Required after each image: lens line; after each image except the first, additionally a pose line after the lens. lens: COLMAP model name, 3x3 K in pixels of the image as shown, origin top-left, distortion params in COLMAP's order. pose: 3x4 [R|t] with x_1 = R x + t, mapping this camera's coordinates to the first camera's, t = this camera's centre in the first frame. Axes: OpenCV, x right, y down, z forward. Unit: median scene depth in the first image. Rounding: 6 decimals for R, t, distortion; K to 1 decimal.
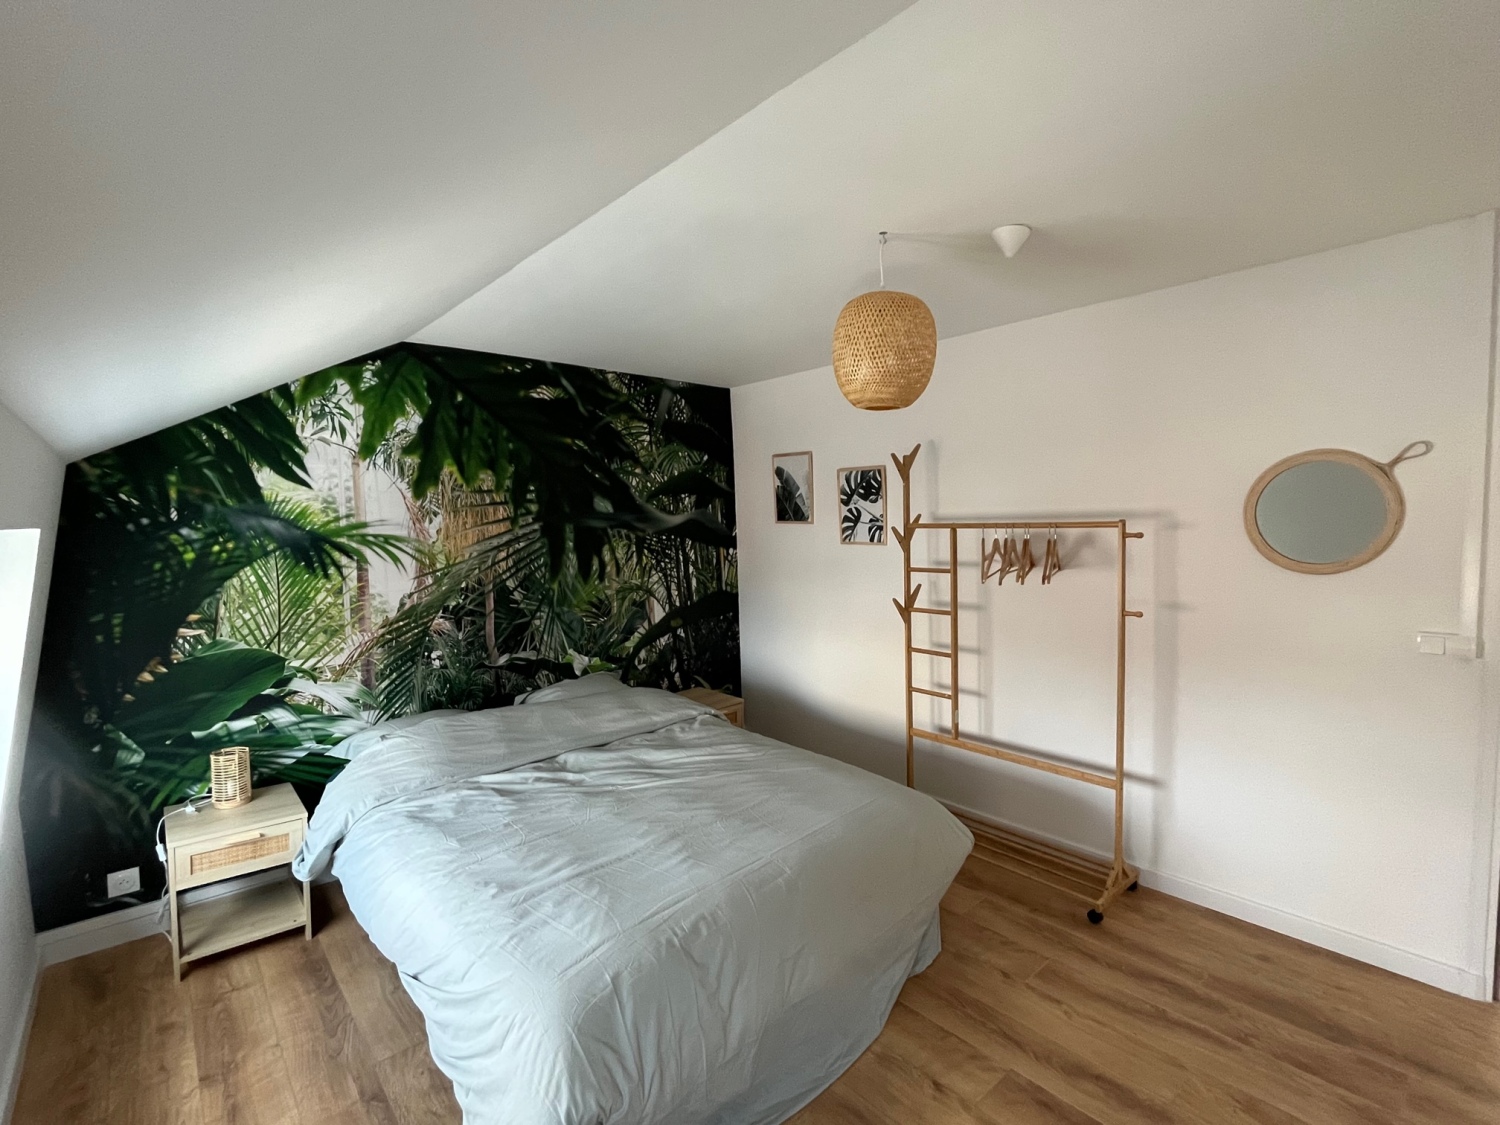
lens RADIAL K [[695.3, 0, 748.9], [0, 695.3, 561.0], [0, 0, 1]] dist [-0.008978, 0.000438]
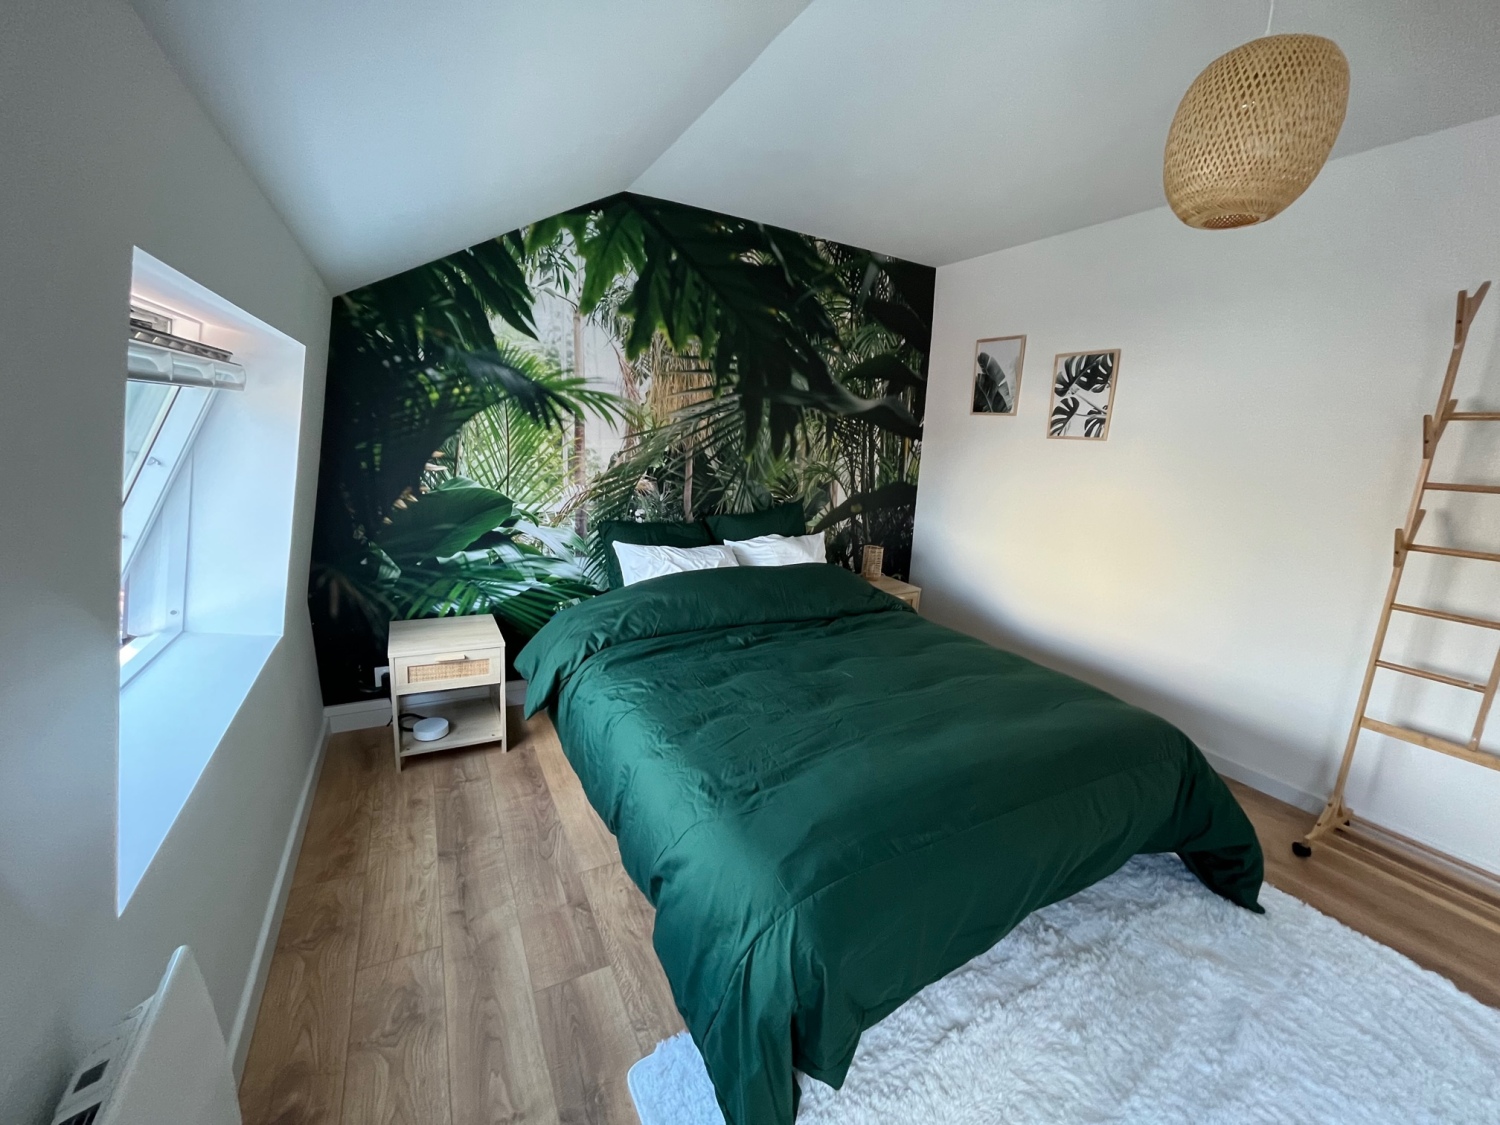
lens RADIAL K [[609.1, 0, 752.1], [0, 609.1, 558.8], [0, 0, 1]] dist [-0.008634, 0.000436]
pose [[0.972632, 0.106379, -0.206569, -0.091868], [-0.074788, 0.985056, 0.155147, 0.052358], [0.219987, -0.135452, 0.966053, 0.140536]]
